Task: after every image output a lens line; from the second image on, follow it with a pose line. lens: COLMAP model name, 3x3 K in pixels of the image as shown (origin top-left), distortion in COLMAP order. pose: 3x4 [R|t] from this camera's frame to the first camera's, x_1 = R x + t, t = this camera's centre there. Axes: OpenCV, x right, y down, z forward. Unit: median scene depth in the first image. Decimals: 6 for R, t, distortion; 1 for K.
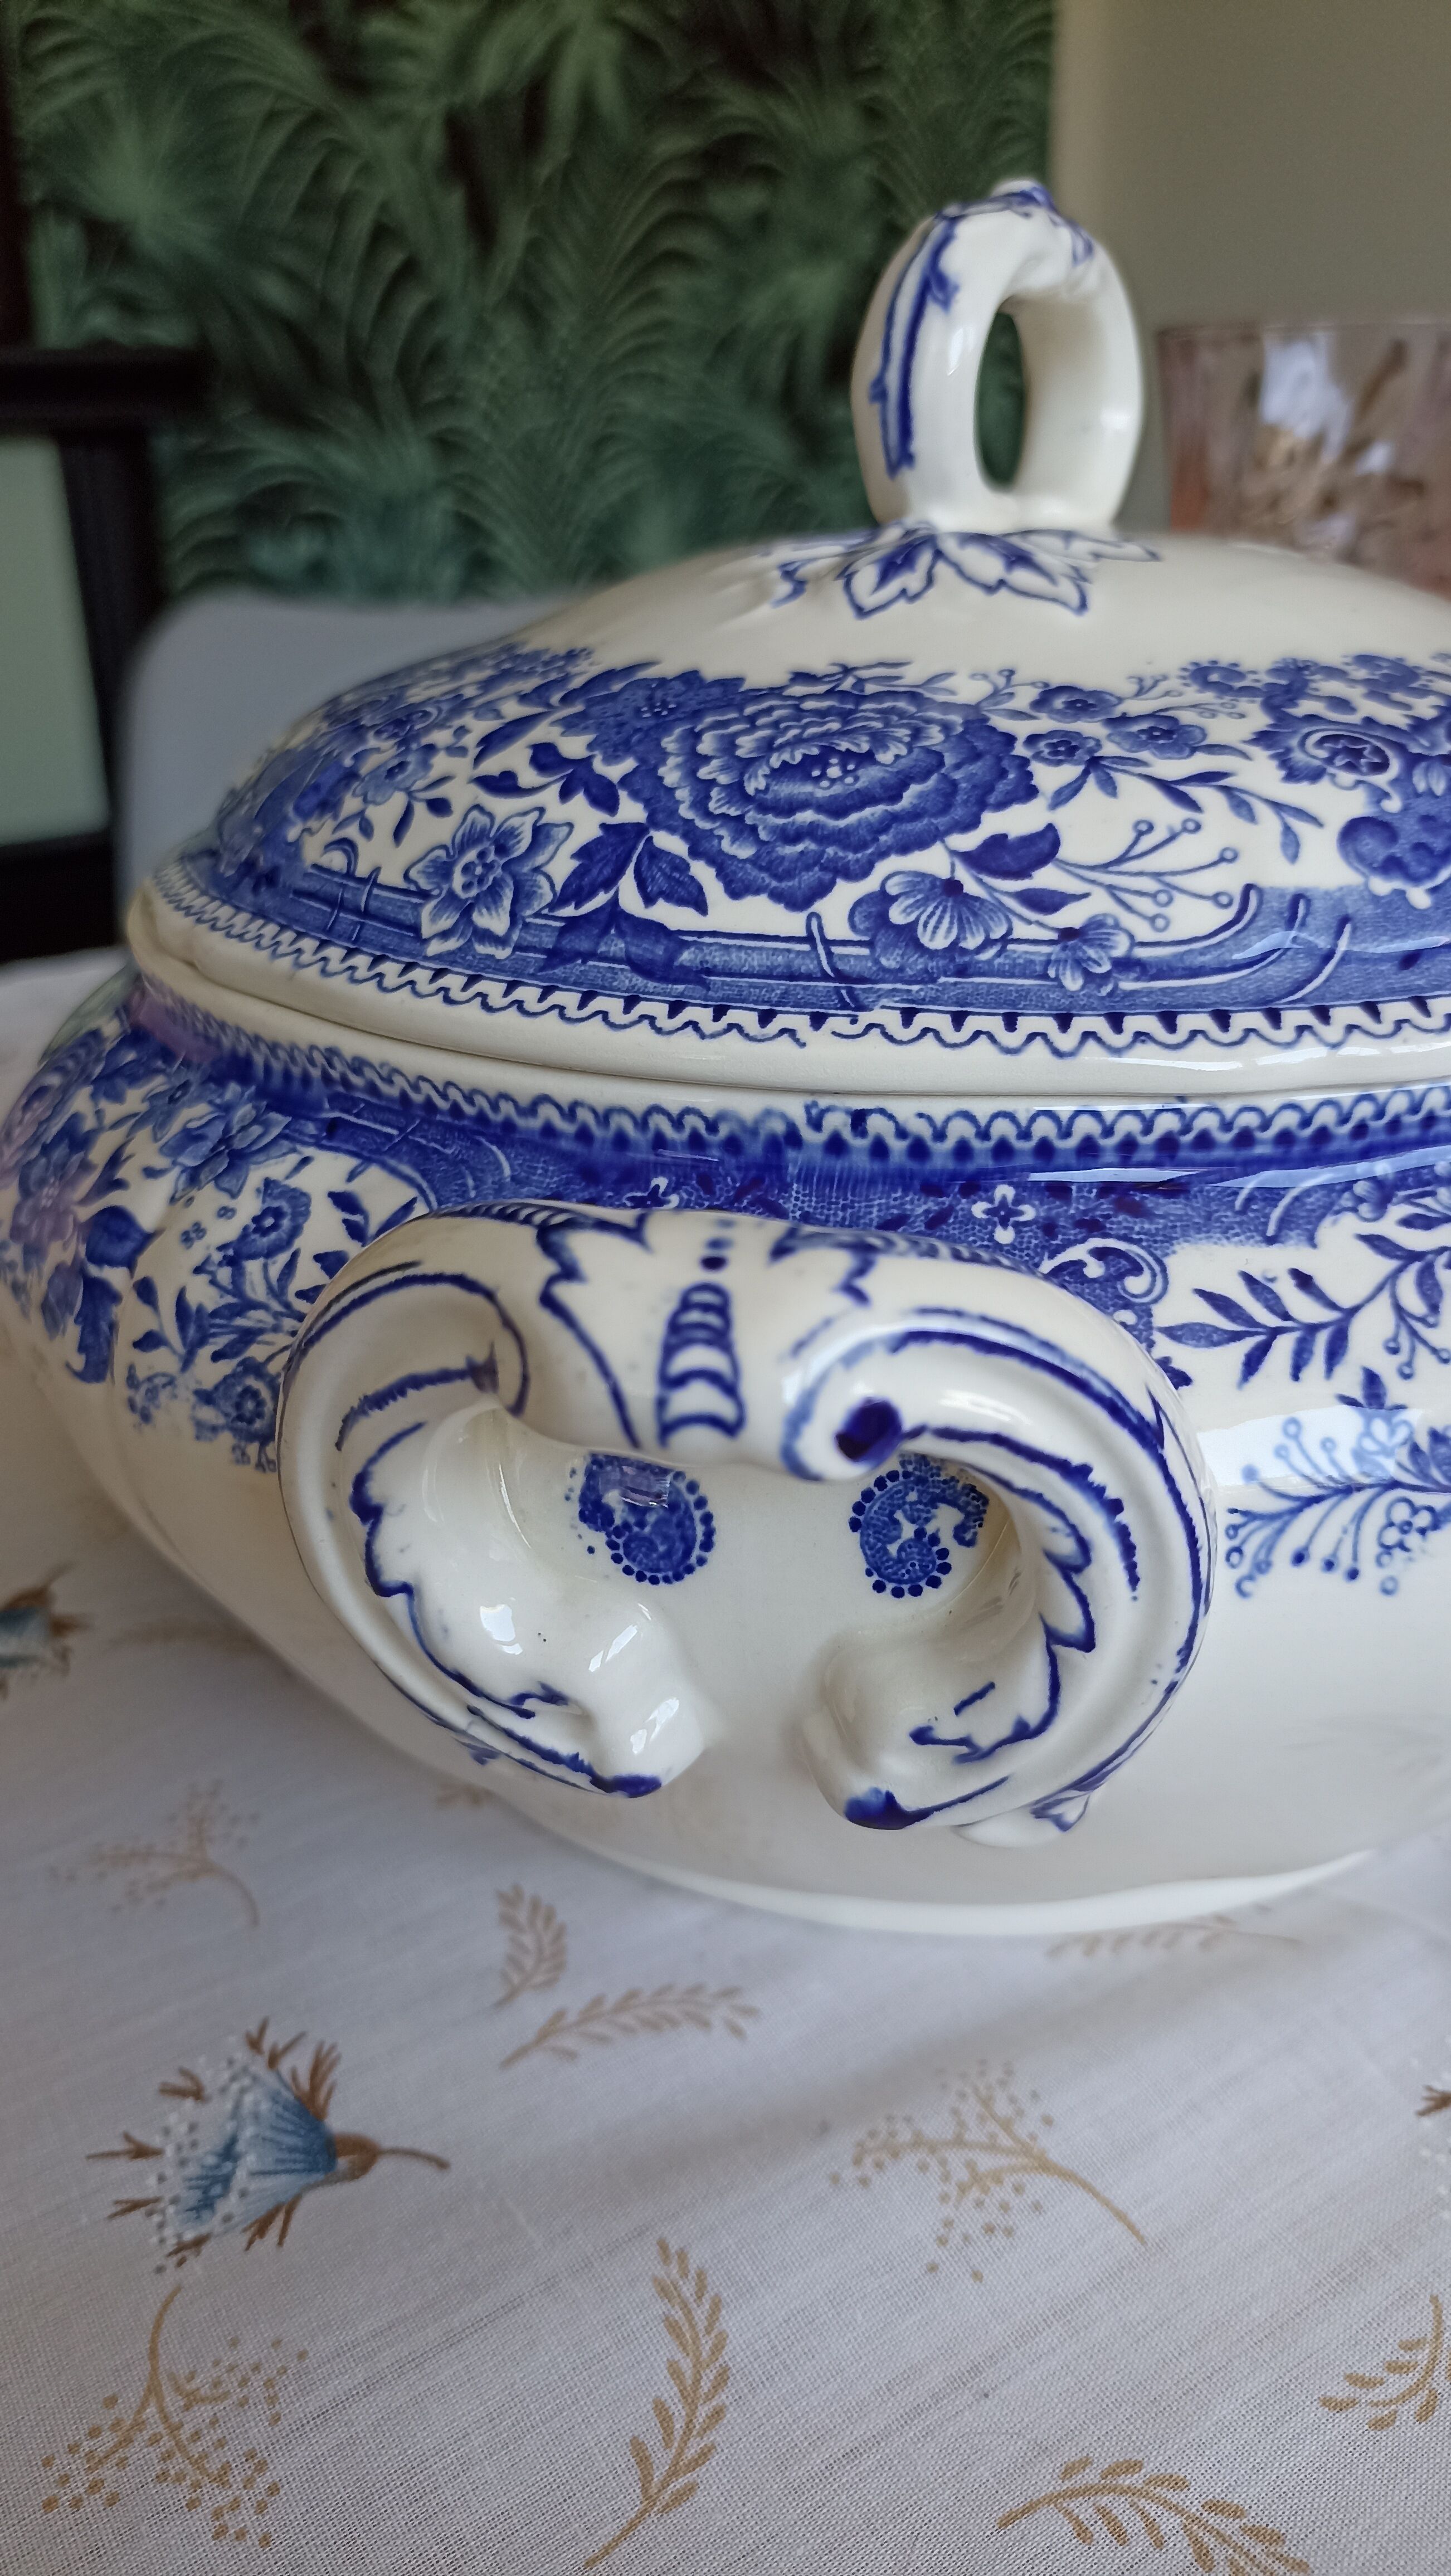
lens RADIAL K [[1968.6, 0, 725.5], [0, 1968.6, 1288.0], [0, 0, 1]] dist [-0.012022, -0.000611]
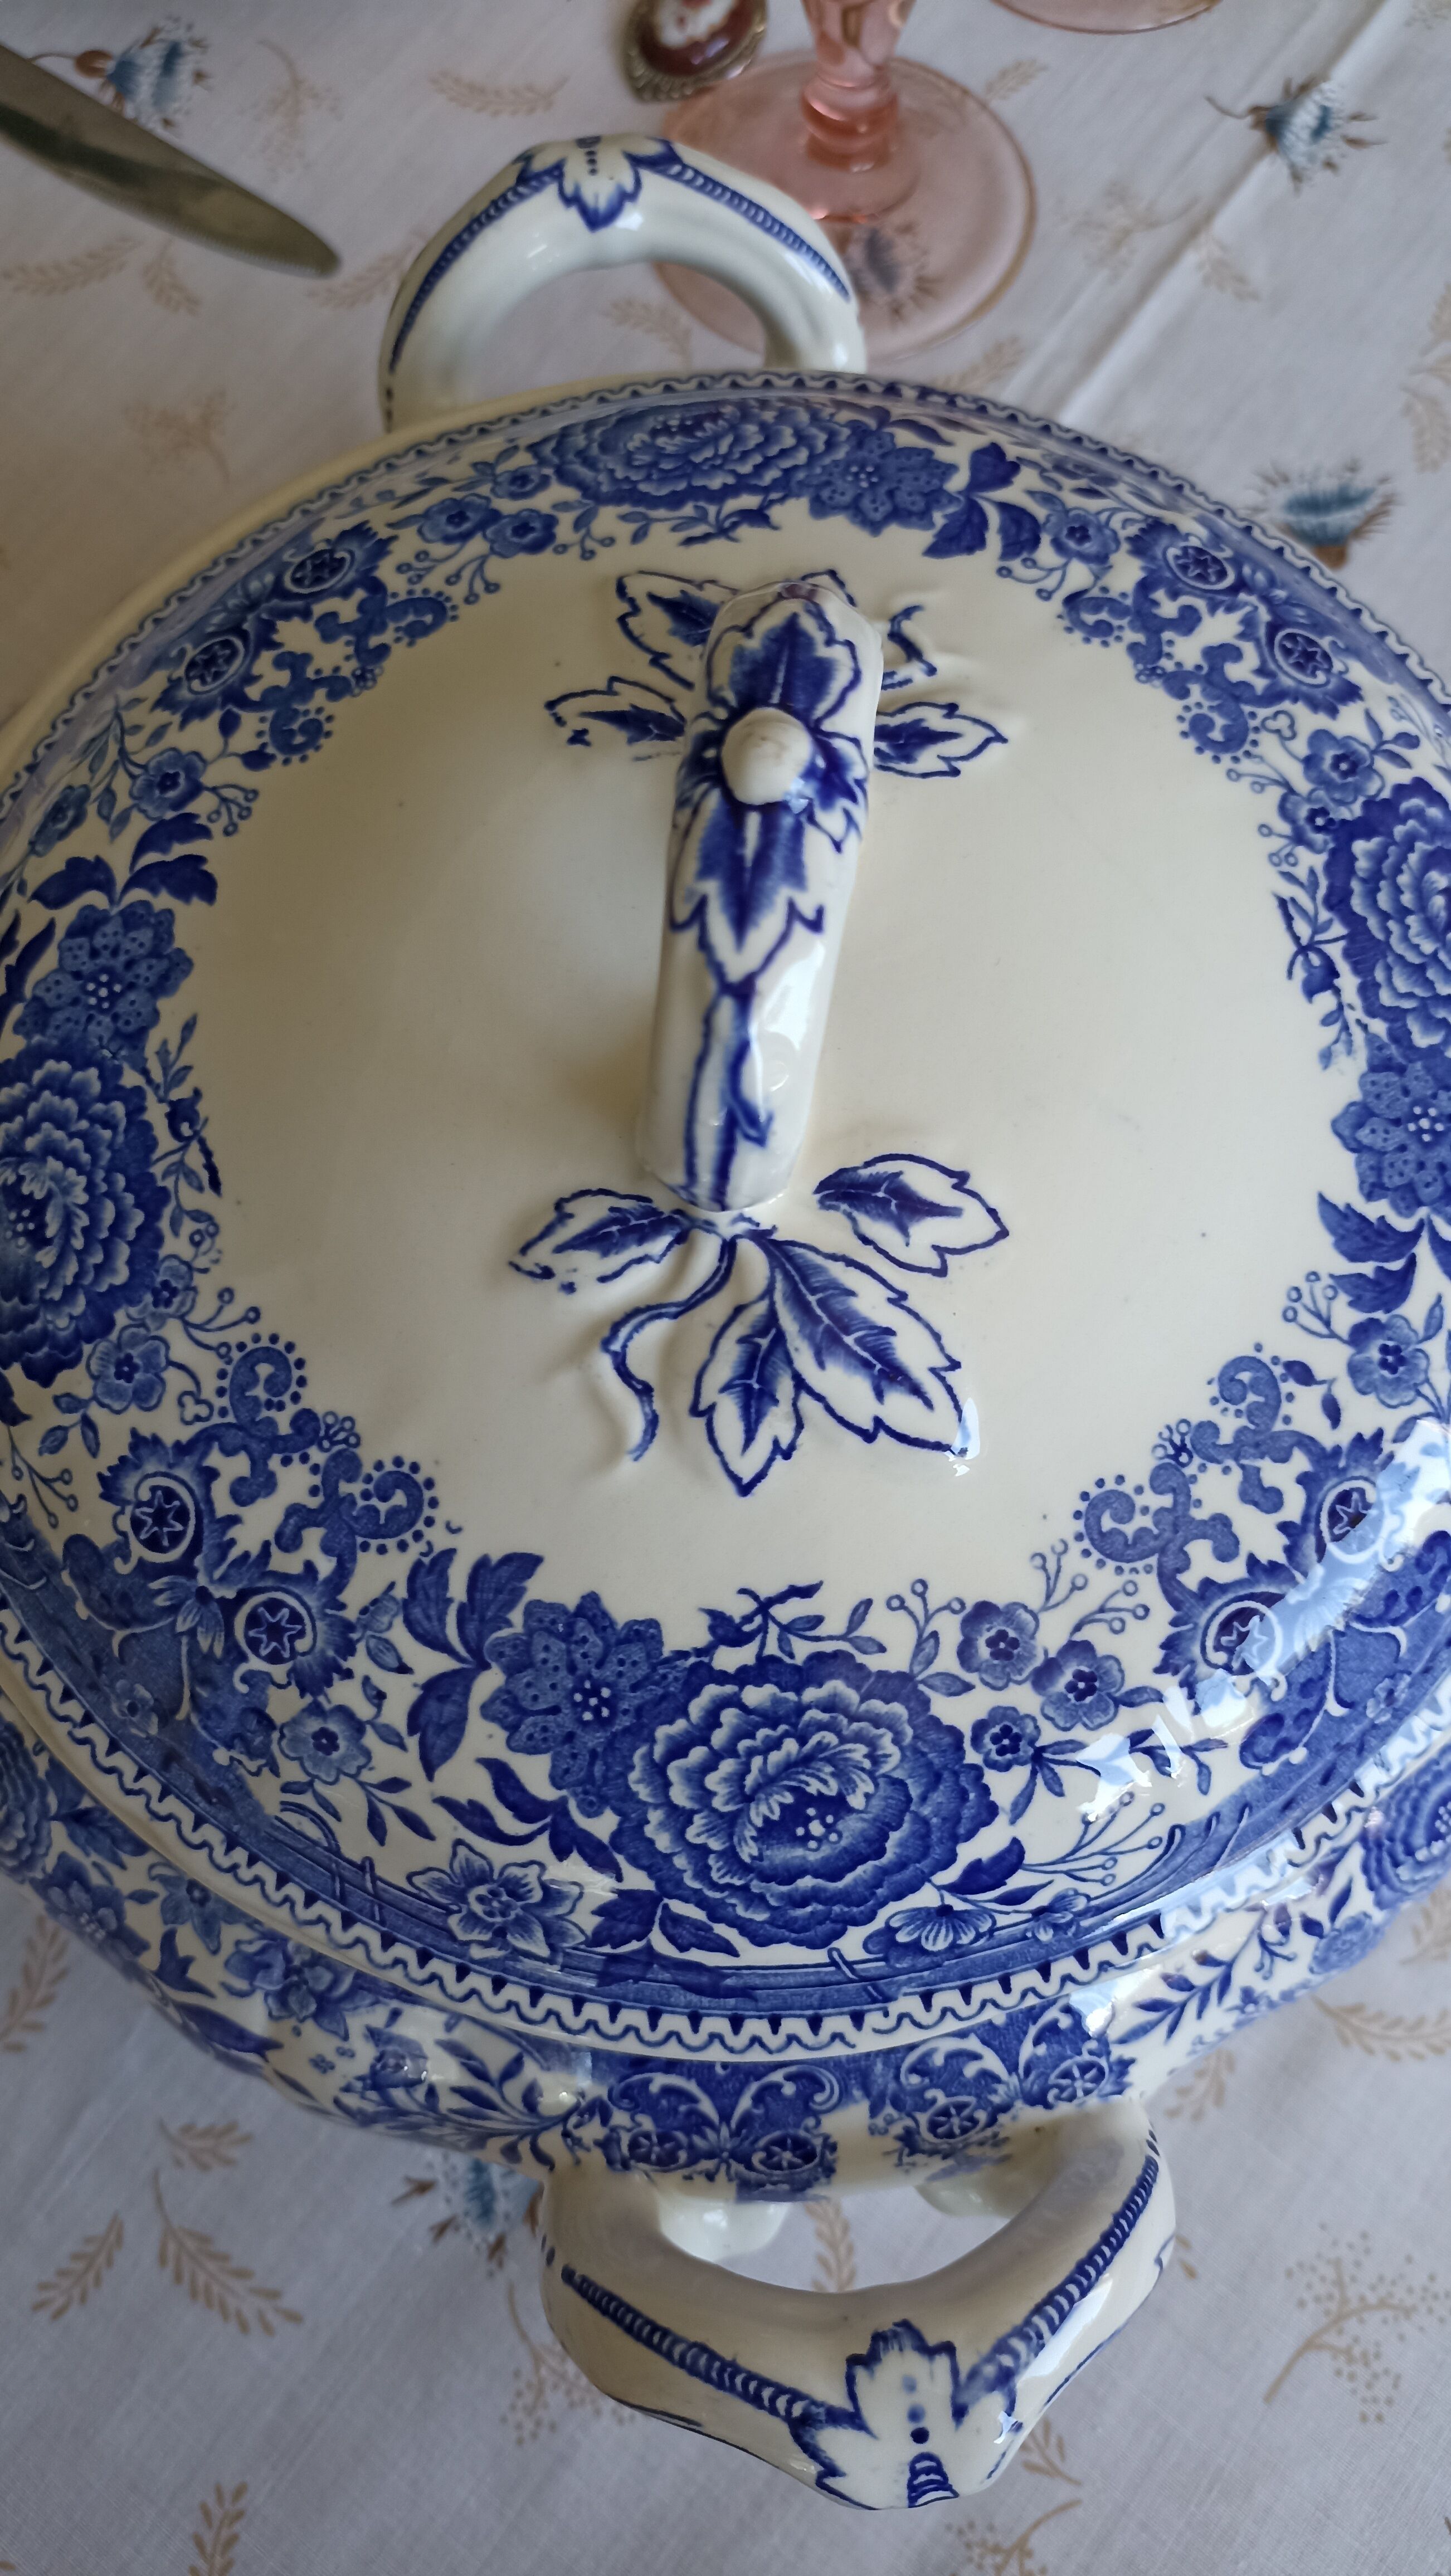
lens RADIAL K [[1968.6, 0, 725.5], [0, 1968.6, 1288.0], [0, 0, 1]] dist [-0.012022, -0.000611]
pose [[0.936233, -0.334235, 0.108414, -0.010853], [0.127665, 0.611017, 0.781255, -1.337116], [-0.327366, -0.717597, 0.614725, 0.566739]]
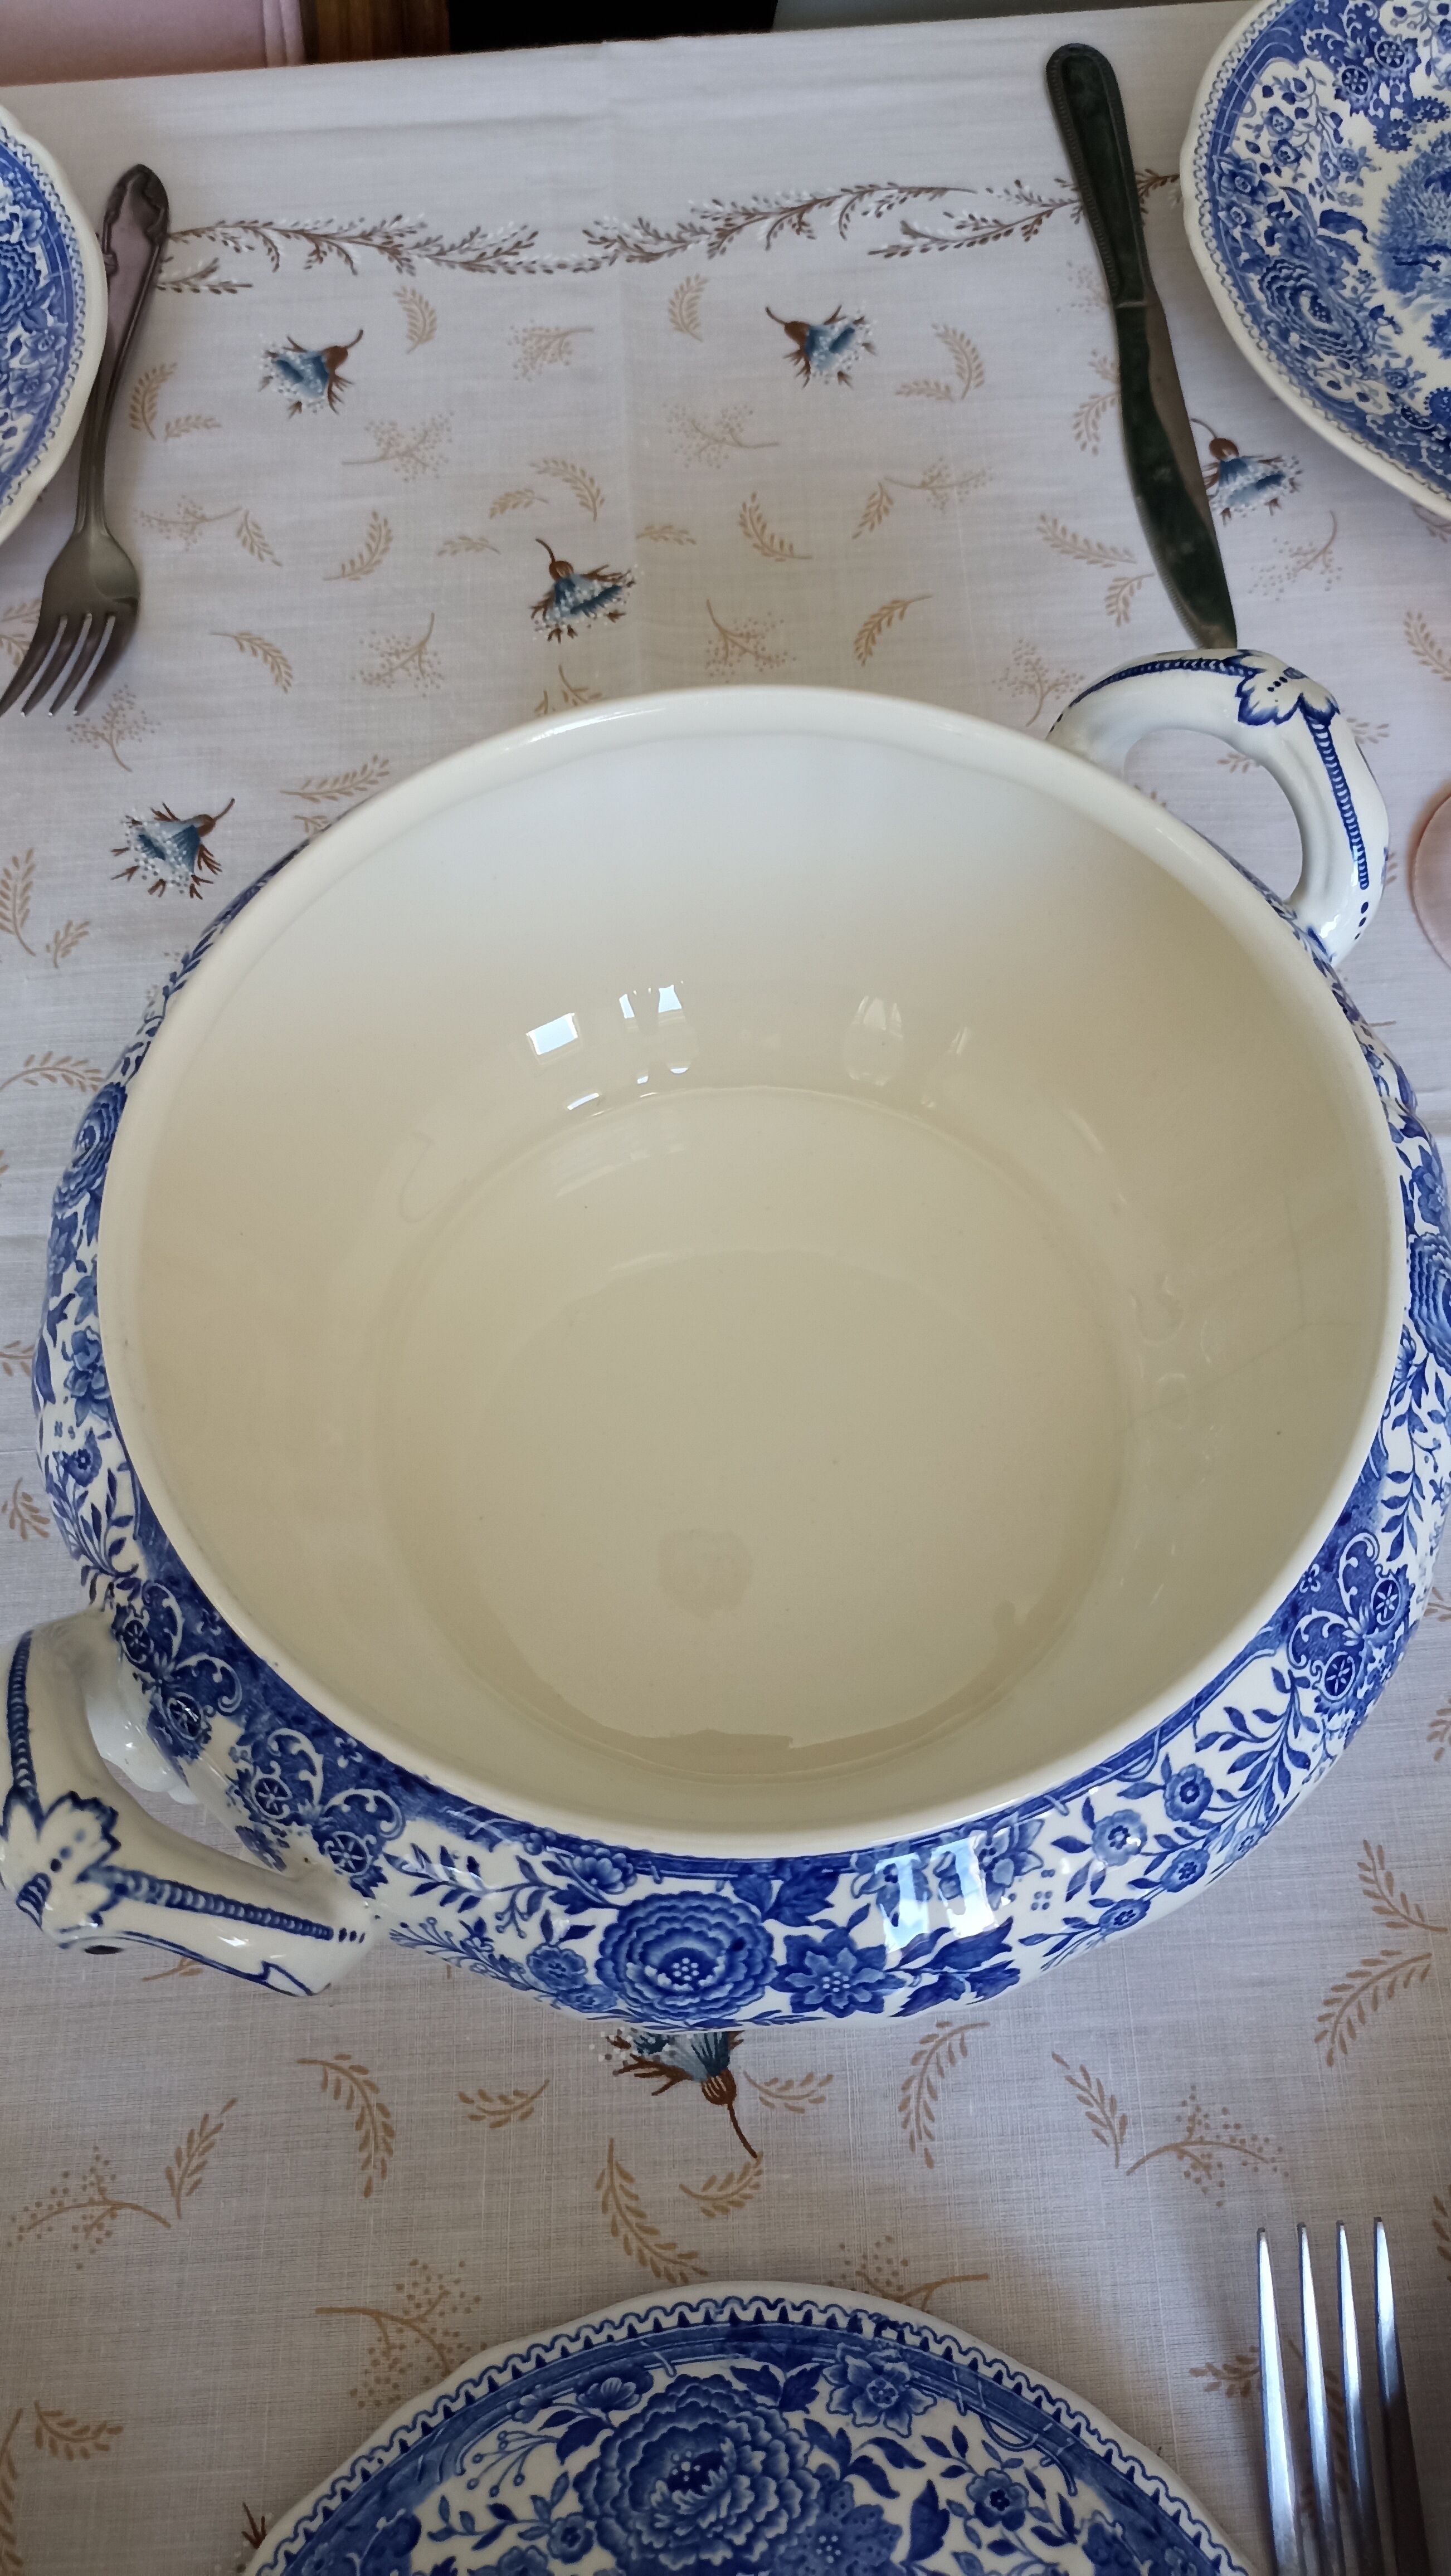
lens RADIAL K [[1931.1, 0, 713.0], [0, 1931.1, 1260.4], [0, 0, 1]] dist [0.010589, 0.001525]
pose [[0.865081, 0.455589, -0.209937, 0.570105], [-0.194926, 0.690921, 0.696156, -1.565422], [0.462210, -0.561309, 0.686508, 0.190479]]
